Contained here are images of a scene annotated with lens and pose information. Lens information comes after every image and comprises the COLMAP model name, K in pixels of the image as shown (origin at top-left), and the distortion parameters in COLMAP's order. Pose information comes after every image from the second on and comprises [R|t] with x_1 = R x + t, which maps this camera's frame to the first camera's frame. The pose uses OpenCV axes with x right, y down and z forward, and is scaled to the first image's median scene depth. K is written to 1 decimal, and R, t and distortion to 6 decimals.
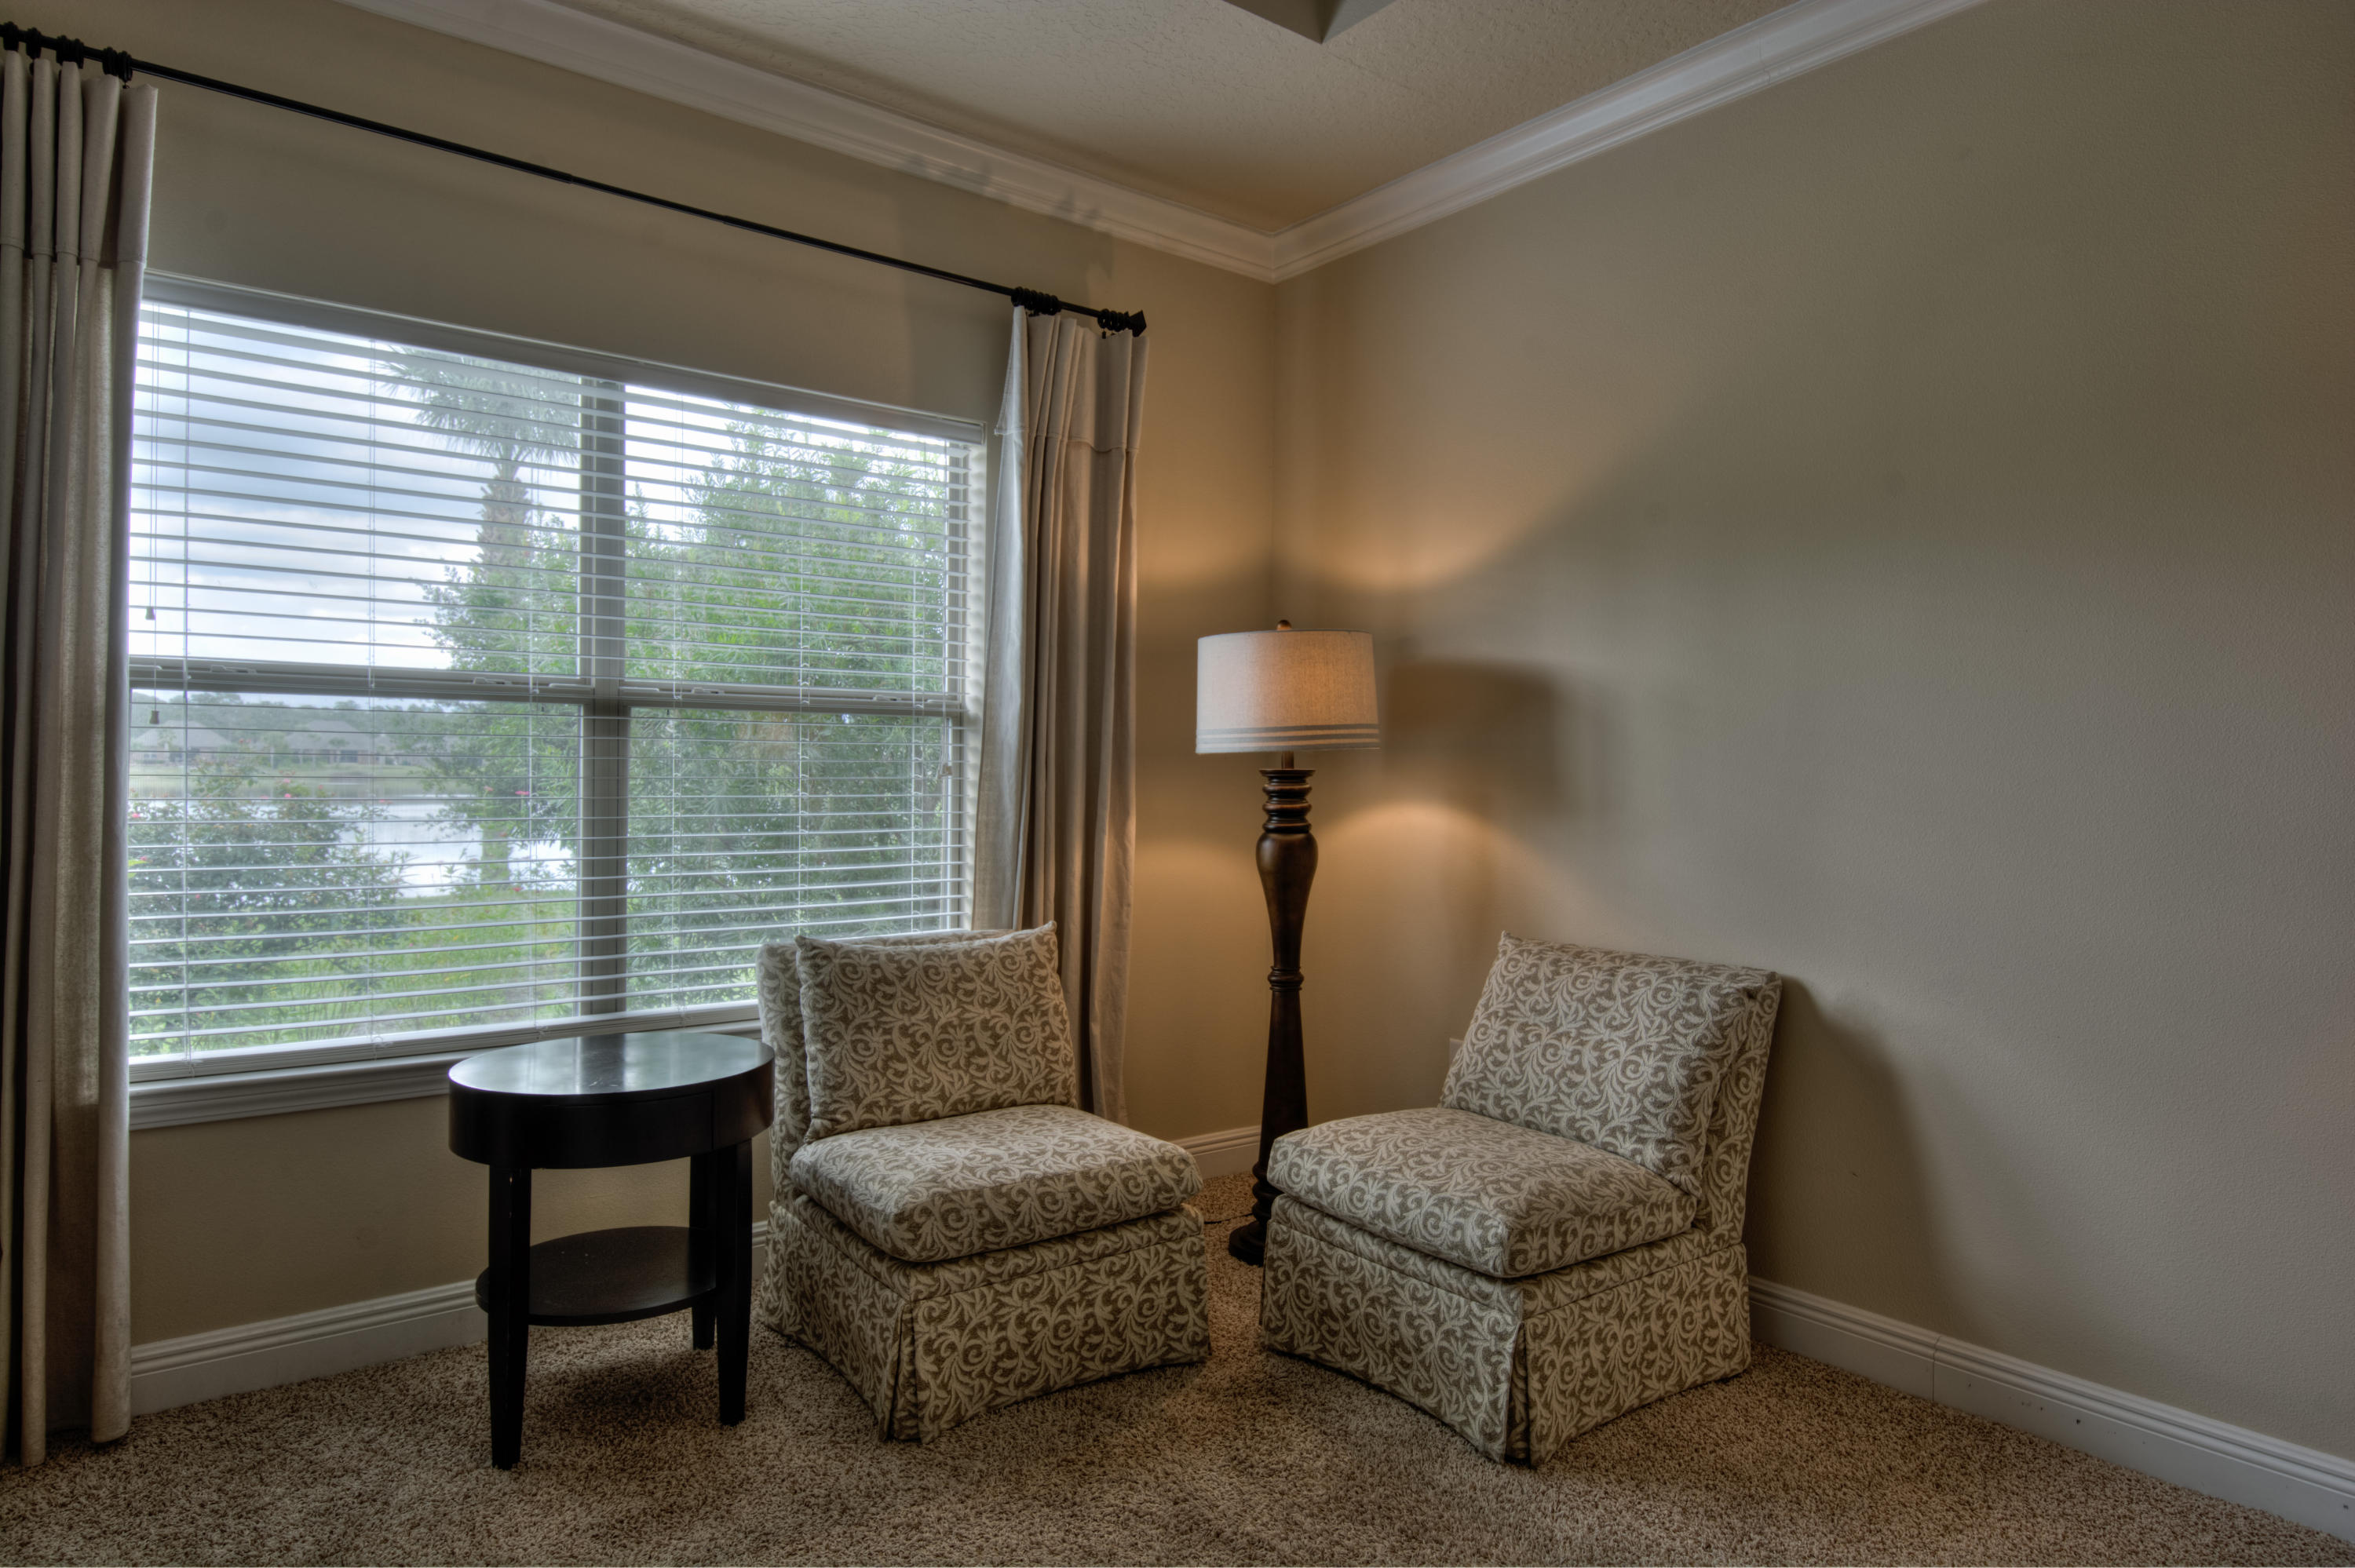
lens RADIAL K [[1447.5, 0, 1170.0], [0, 1447.5, 789.9], [0, 0, 1]] dist [0.001709, -0.002209]
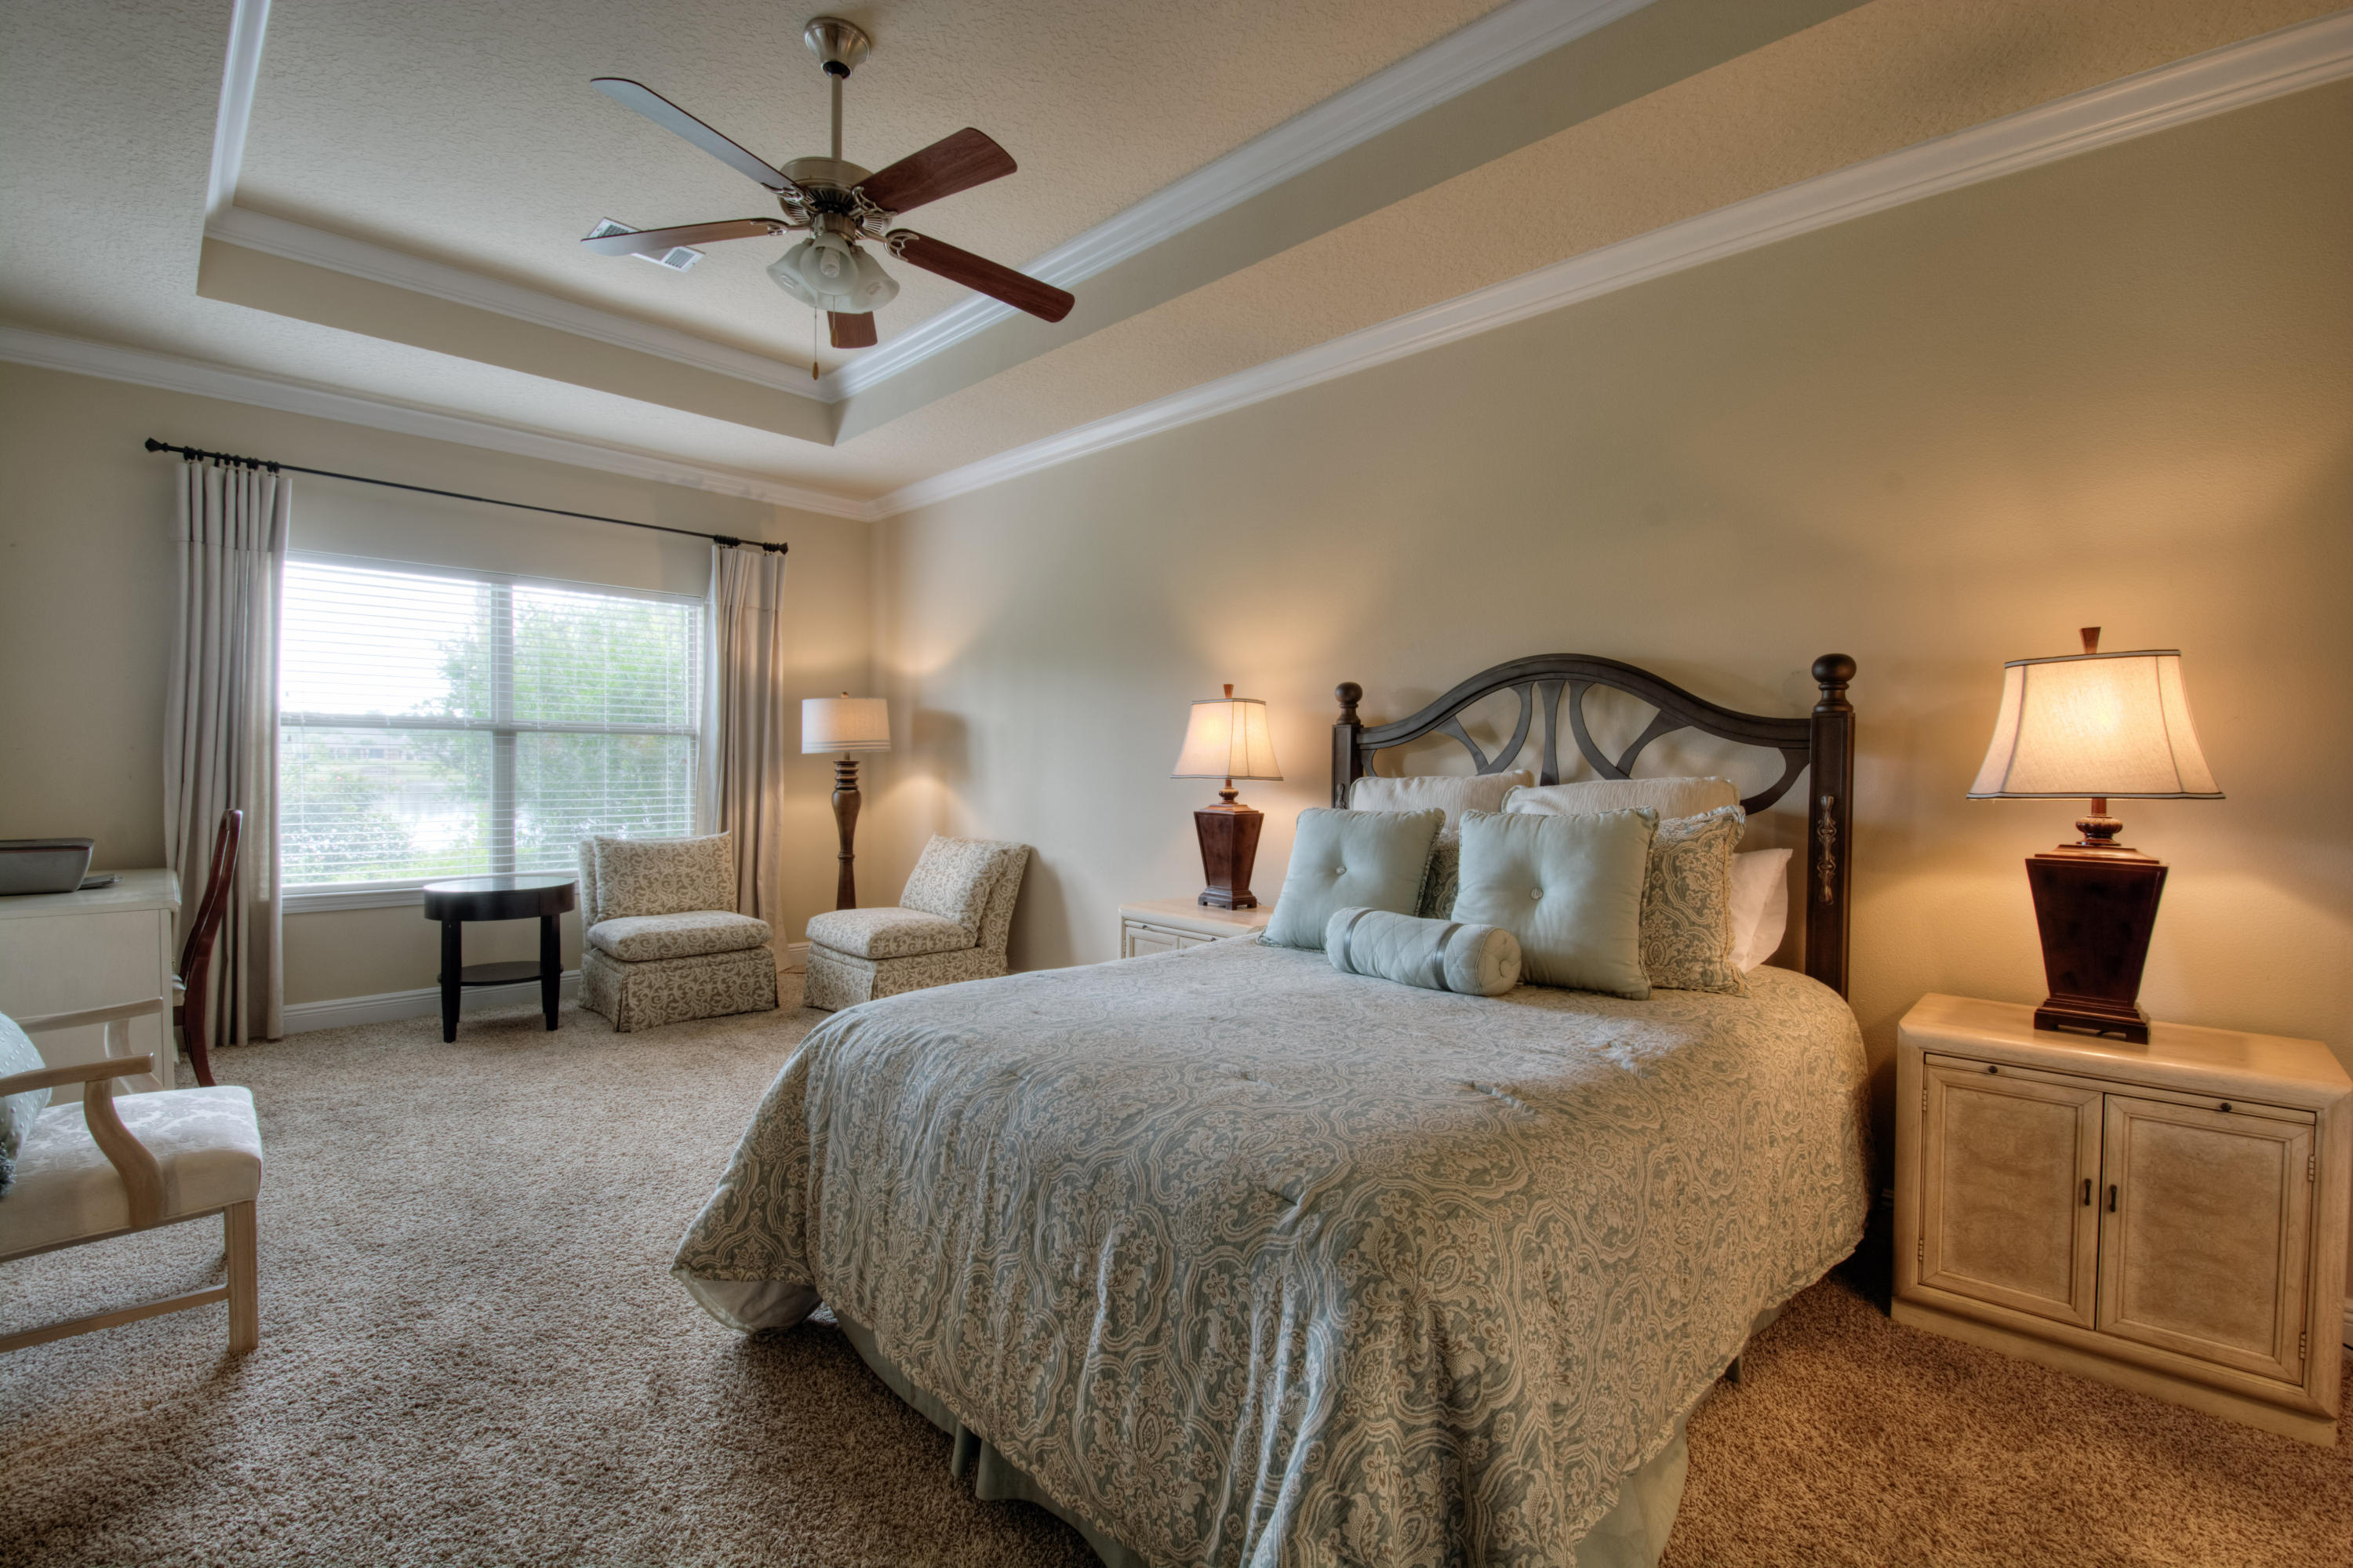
lens RADIAL K [[1022.6, 0, 1186.6], [0, 1022.6, 786.0], [0, 0, 1]] dist [-0.028475, -0.001125]
pose [[0.986639, -0.005874, 0.162817, 0.416421], [0.004291, 0.999940, 0.010071, 0.013625], [-0.162867, -0.009238, 0.986605, -0.737180]]
